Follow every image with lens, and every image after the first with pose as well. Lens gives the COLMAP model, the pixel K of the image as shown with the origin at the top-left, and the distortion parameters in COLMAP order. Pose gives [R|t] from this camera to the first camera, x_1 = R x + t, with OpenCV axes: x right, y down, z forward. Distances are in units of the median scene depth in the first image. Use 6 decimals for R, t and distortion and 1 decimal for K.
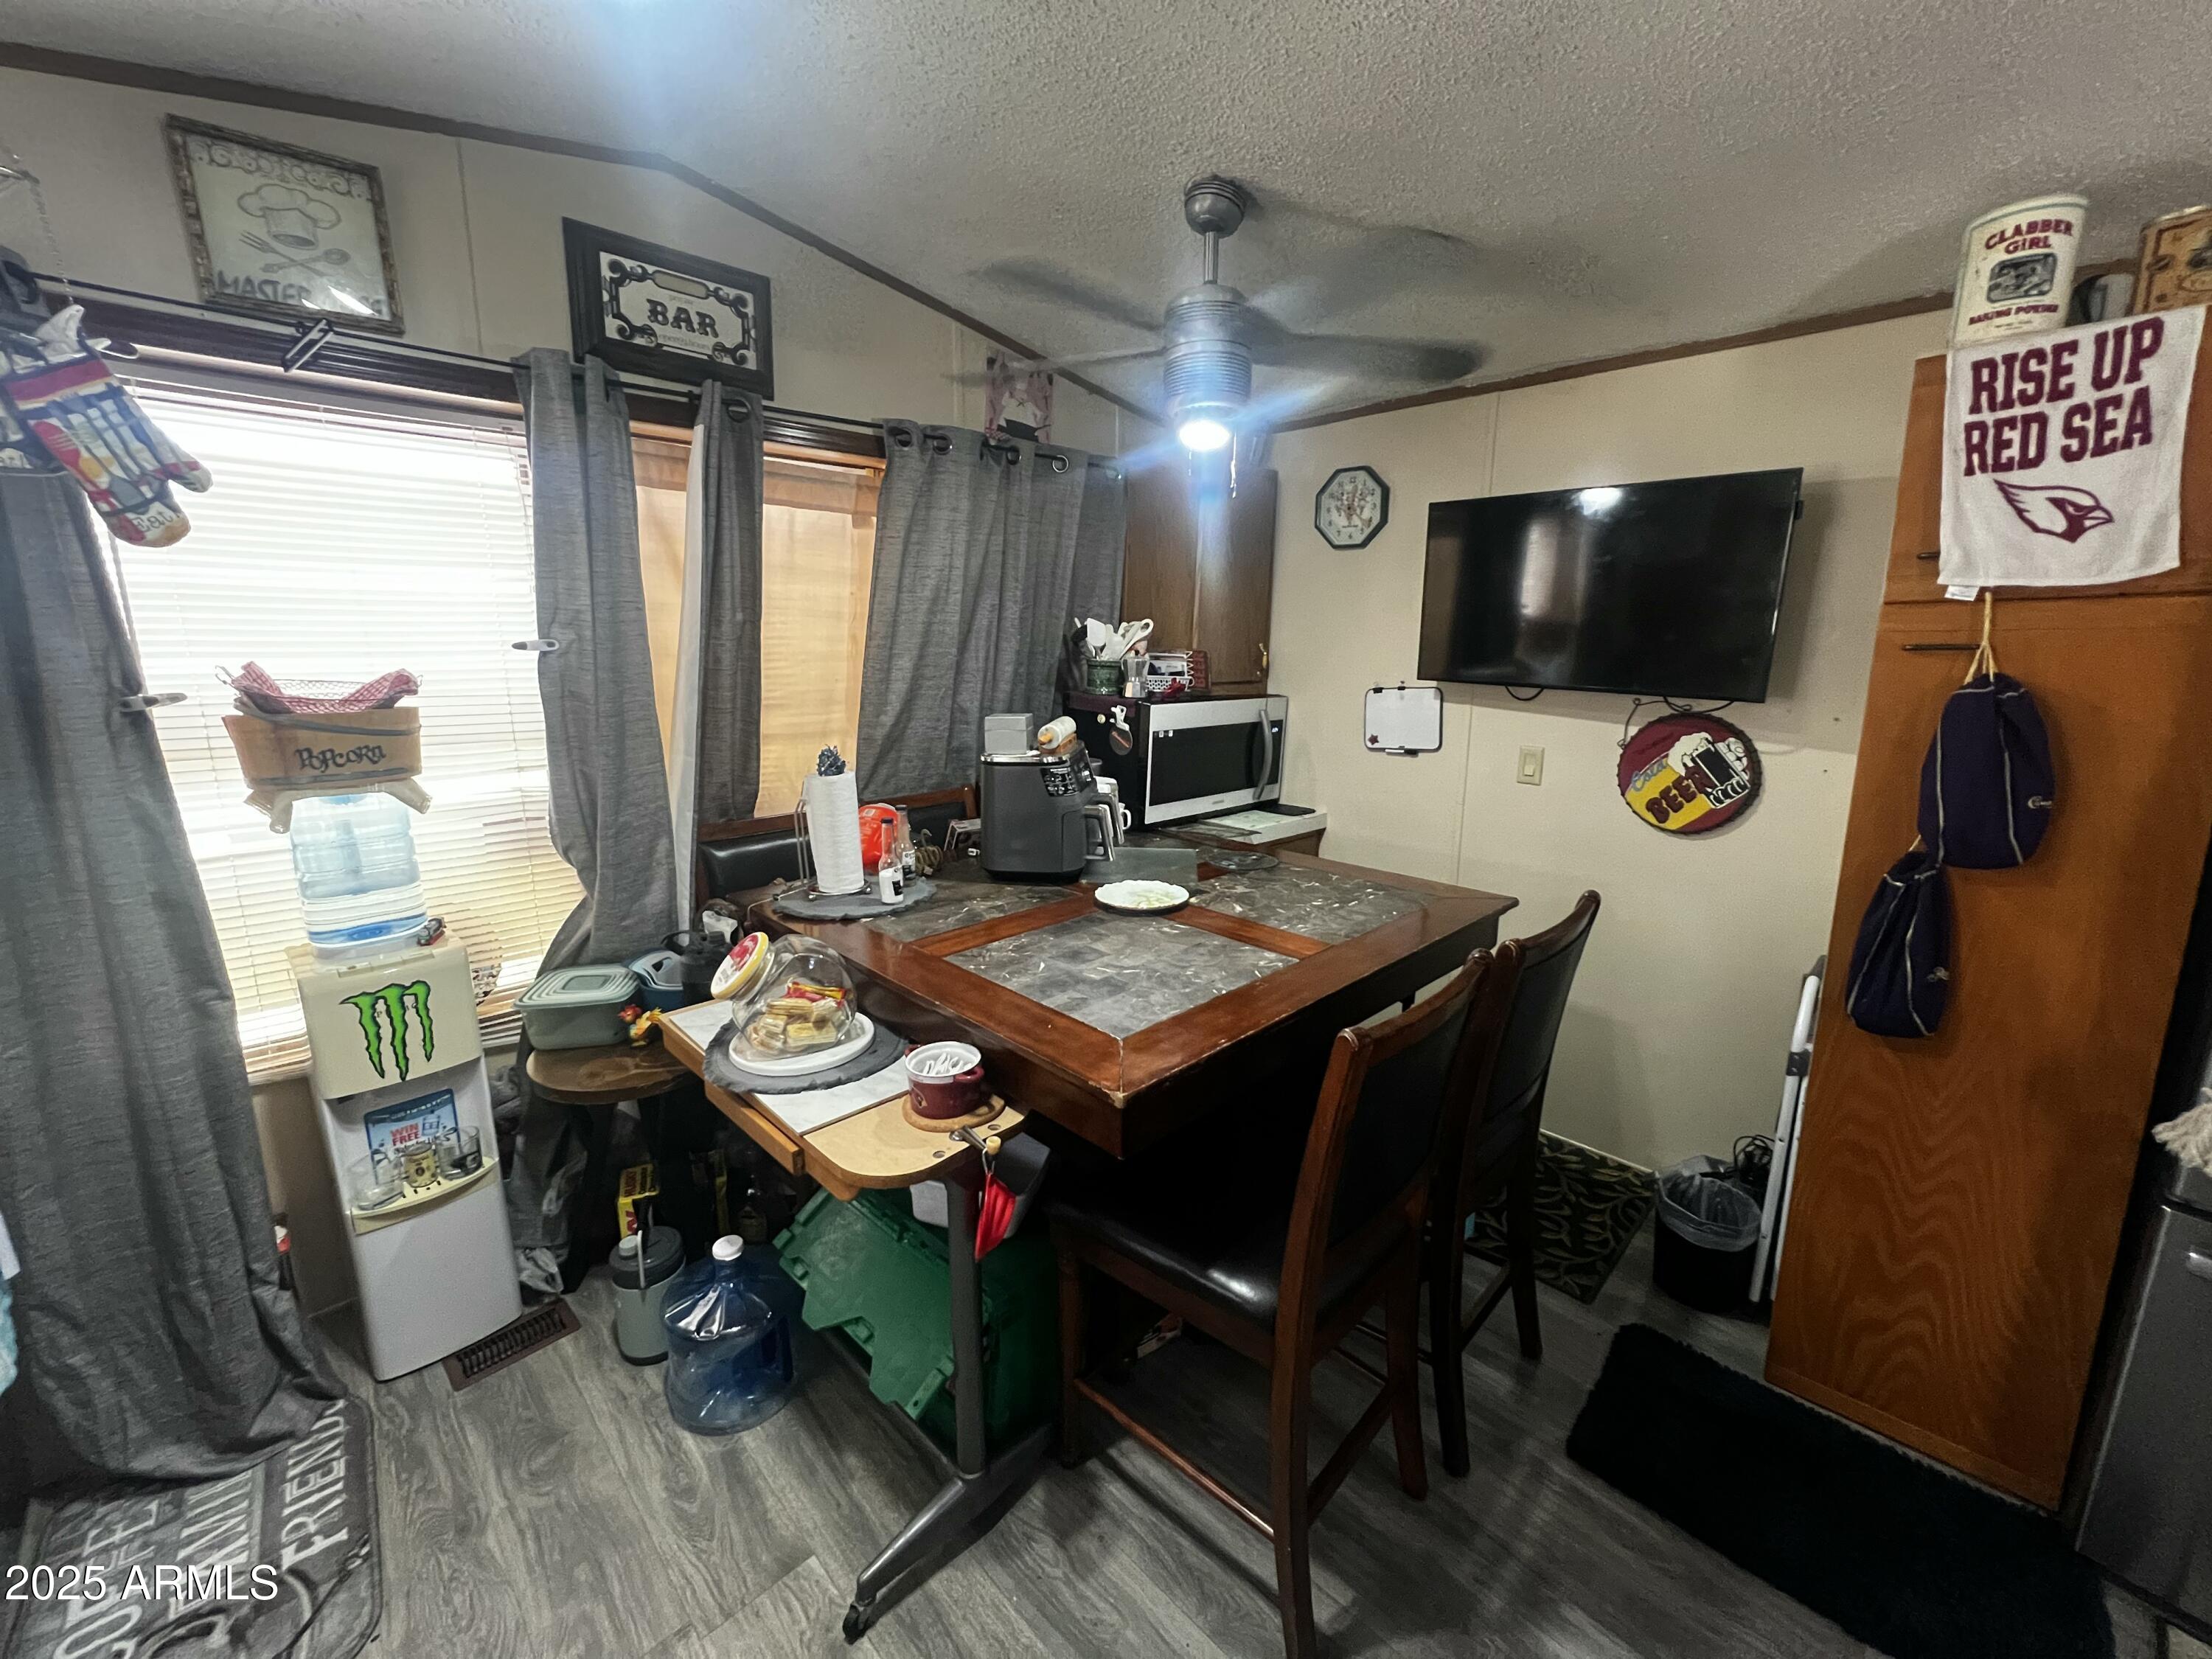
lens RADIAL K [[886.0, 0, 1105.7], [0, 886.0, 821.5], [0, 0, 1]] dist [-0.004949, 0.001314]
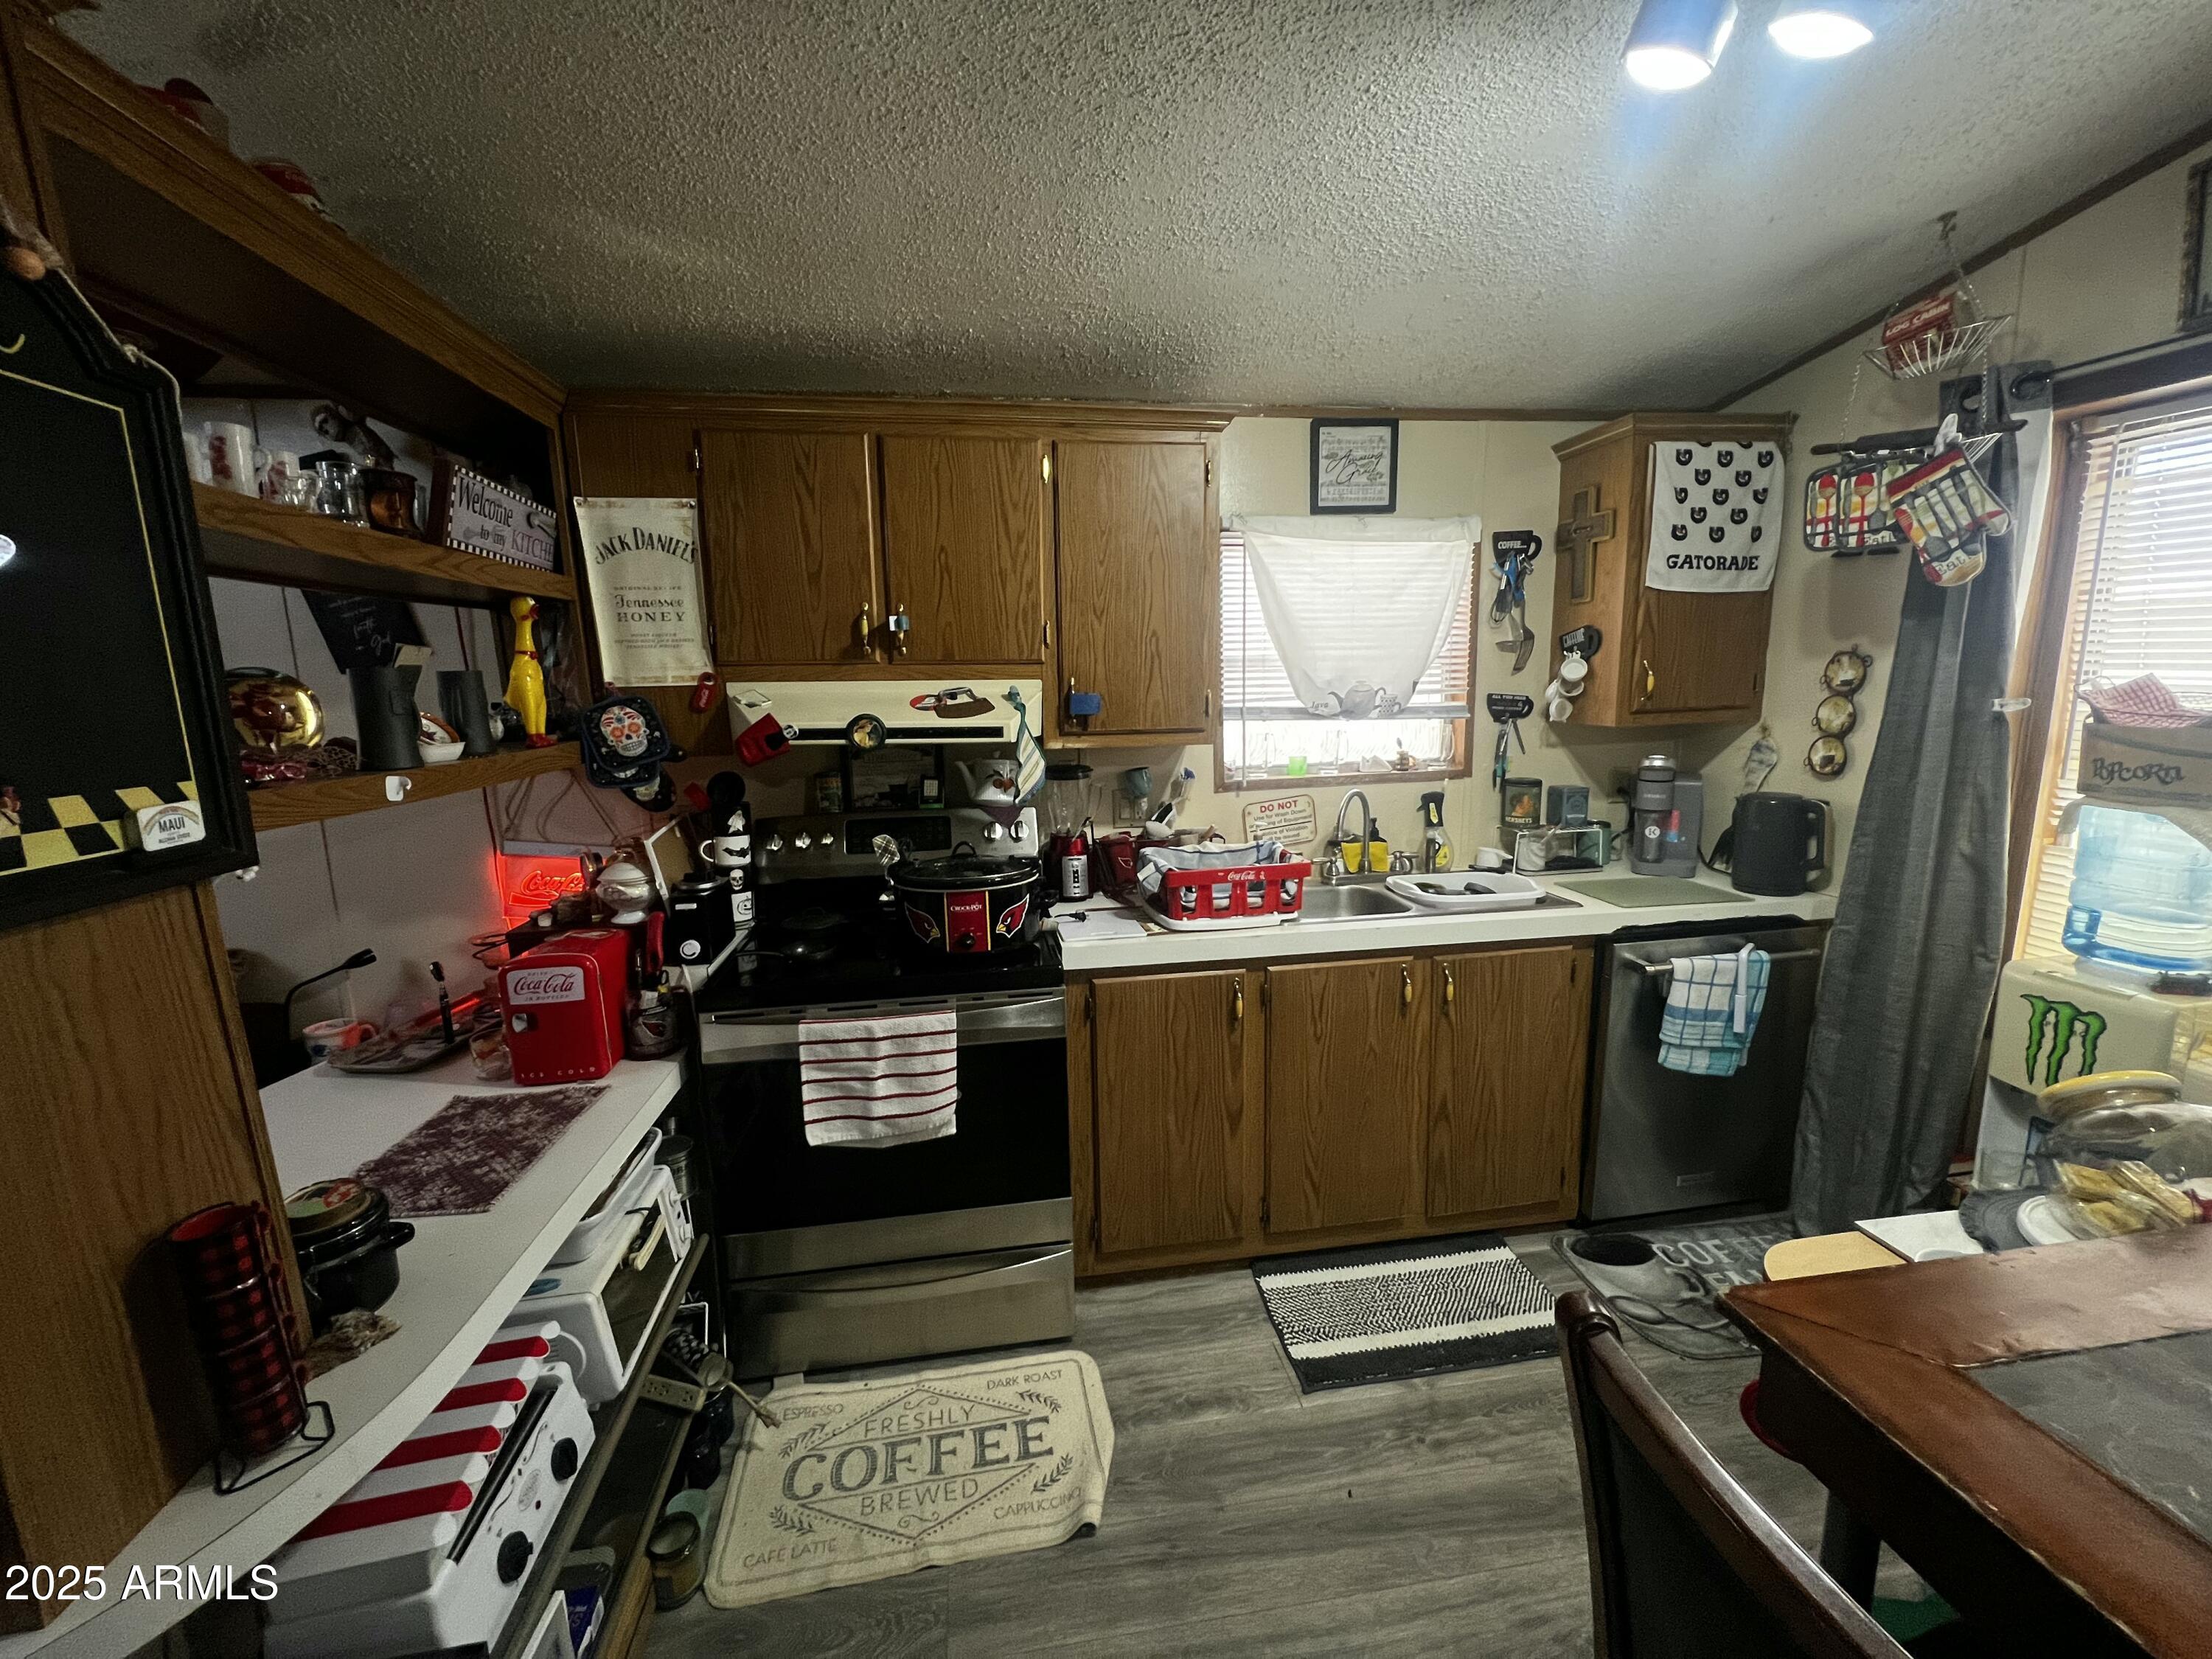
lens RADIAL K [[886.0, 0, 1103.0], [0, 886.0, 823.6], [0, 0, 1]] dist [-0.004949, 0.001314]
pose [[-0.585441, 0.145138, -0.797618, 0.587675], [-0.148479, 0.948008, 0.281485, -0.124068], [0.797002, 0.283223, -0.533453, 0.626694]]
